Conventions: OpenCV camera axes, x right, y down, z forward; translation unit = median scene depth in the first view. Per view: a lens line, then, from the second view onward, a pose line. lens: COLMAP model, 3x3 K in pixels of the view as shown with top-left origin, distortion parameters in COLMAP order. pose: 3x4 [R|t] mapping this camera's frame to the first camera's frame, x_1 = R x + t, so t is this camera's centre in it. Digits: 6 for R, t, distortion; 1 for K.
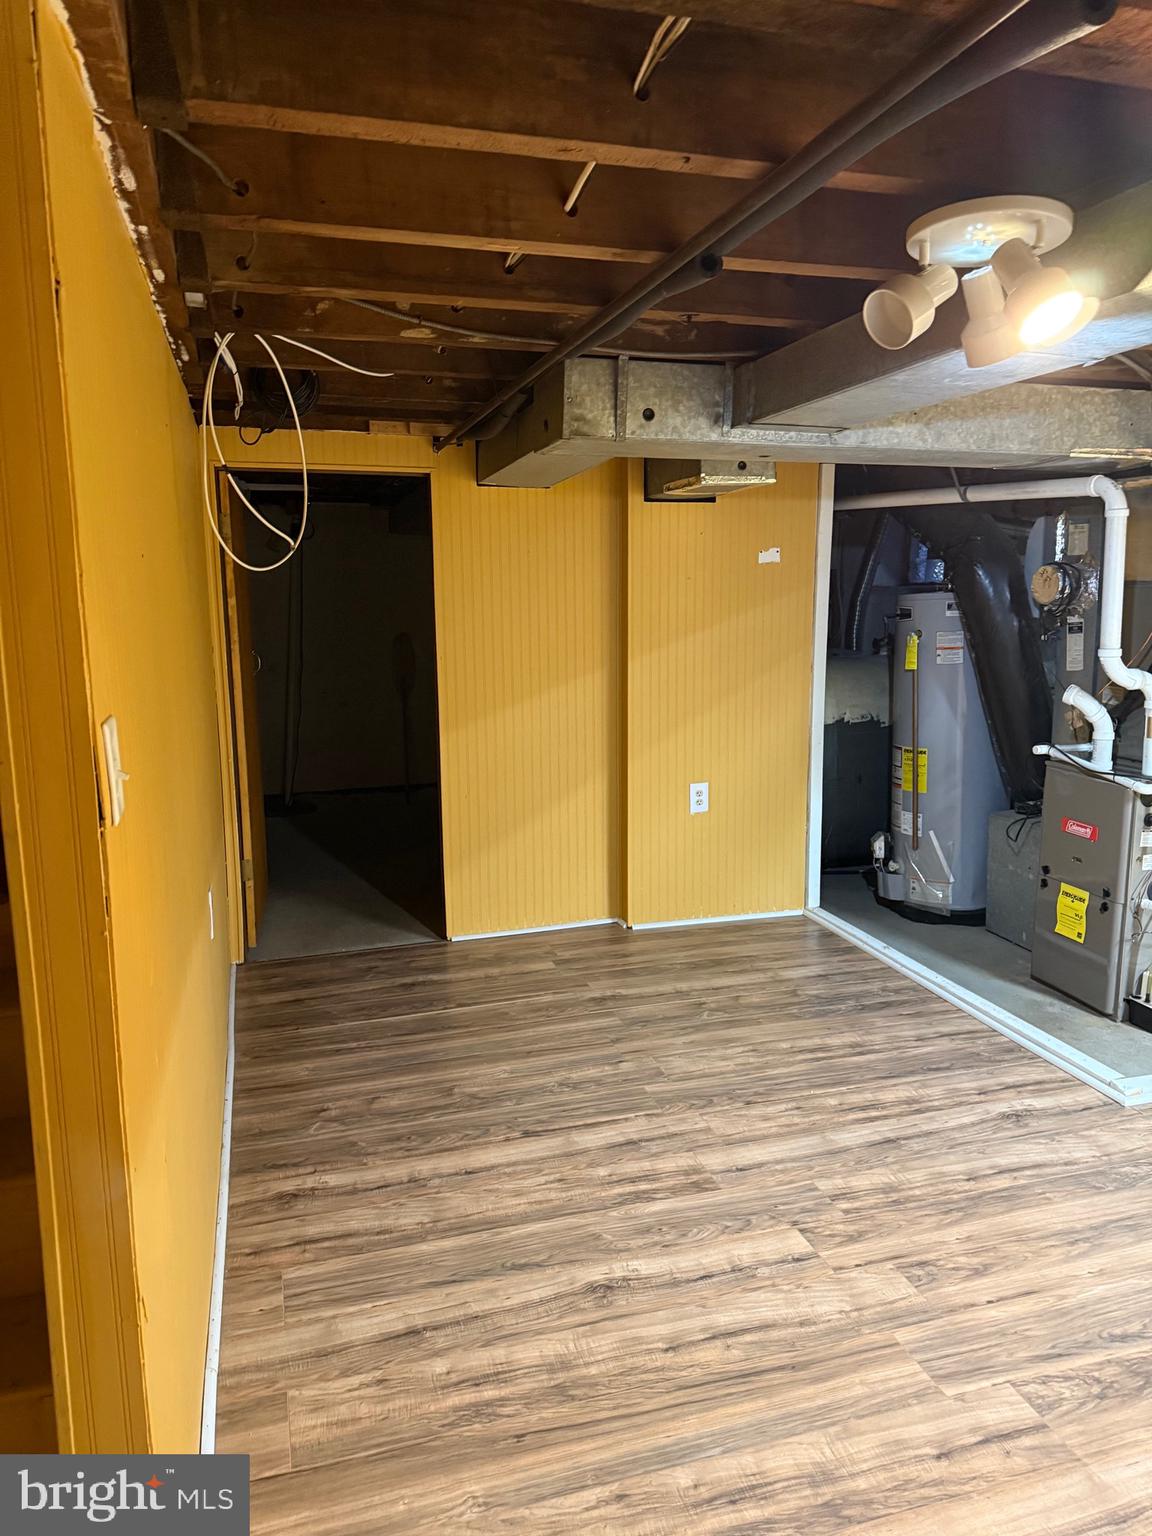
lens RADIAL K [[1081.3, 0, 585.9], [0, 1081.3, 769.2], [0, 0, 1]] dist [0.138818, -0.208097]
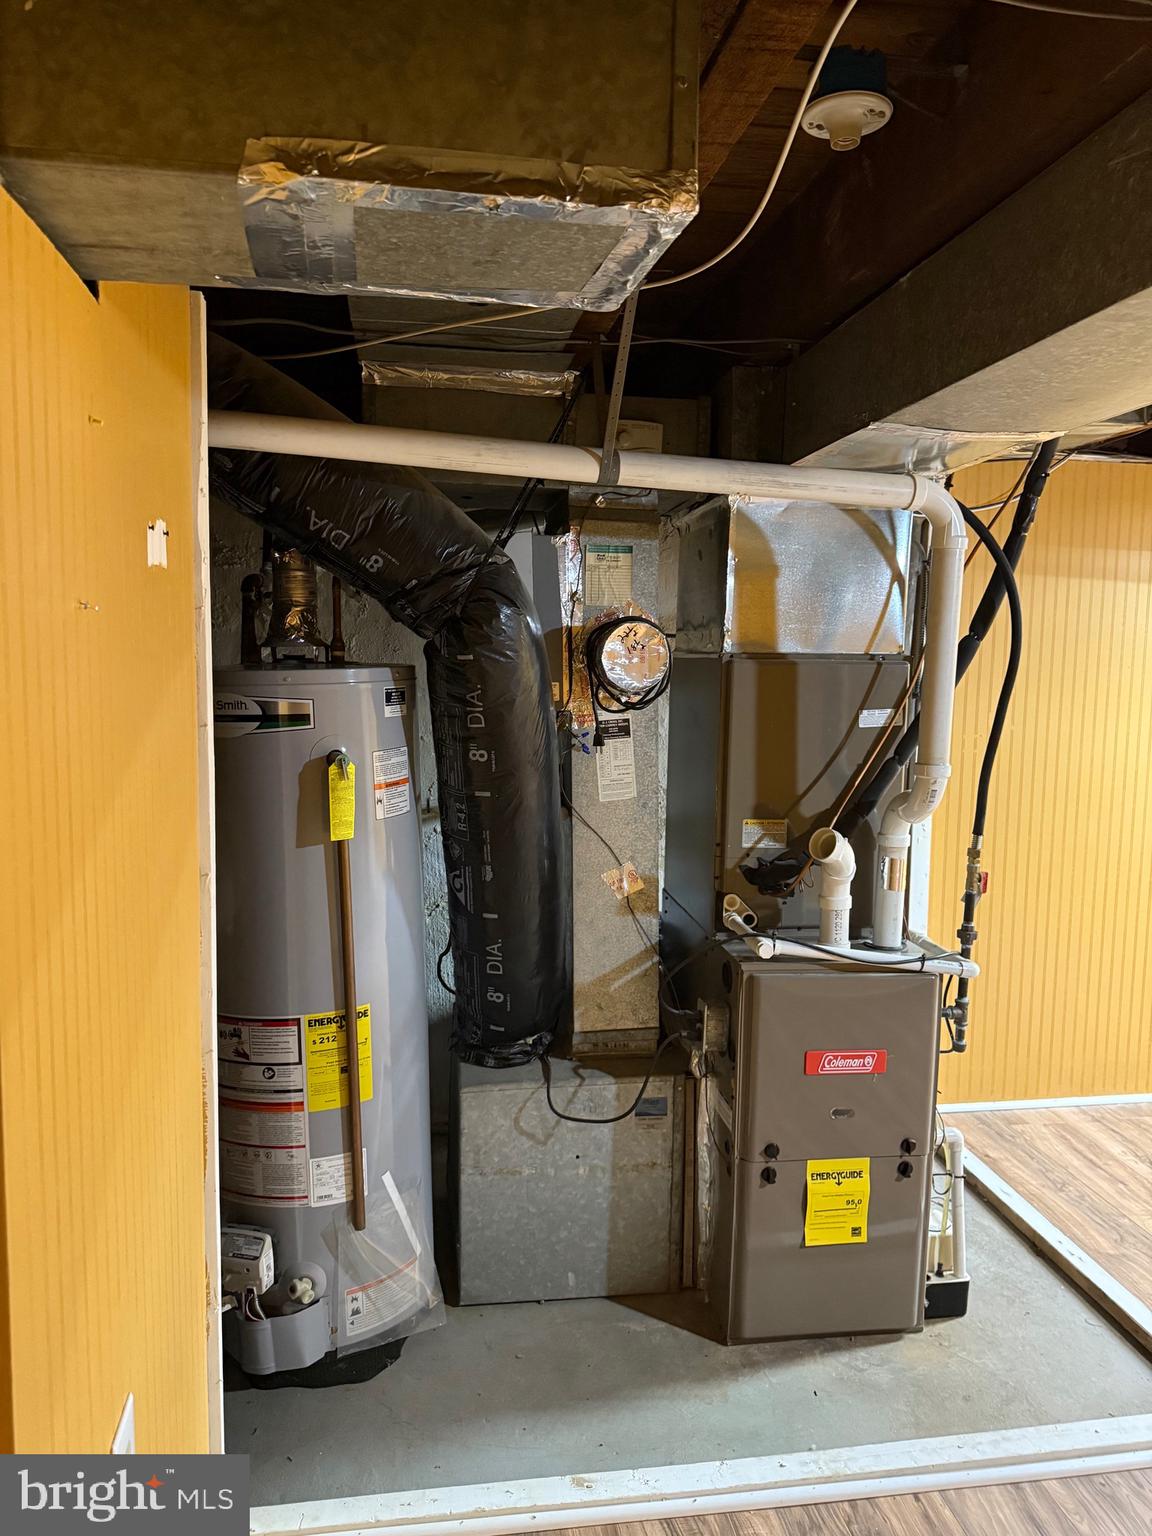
lens RADIAL K [[1072.3, 0, 591.5], [0, 1072.3, 761.1], [0, 0, 1]] dist [0.027697, -0.047192]
pose [[0.141452, -0.093752, 0.985496, -0.122922], [0.148332, 0.986274, 0.072536, -0.156535], [-0.978769, 0.135920, 0.153417, 0.938502]]
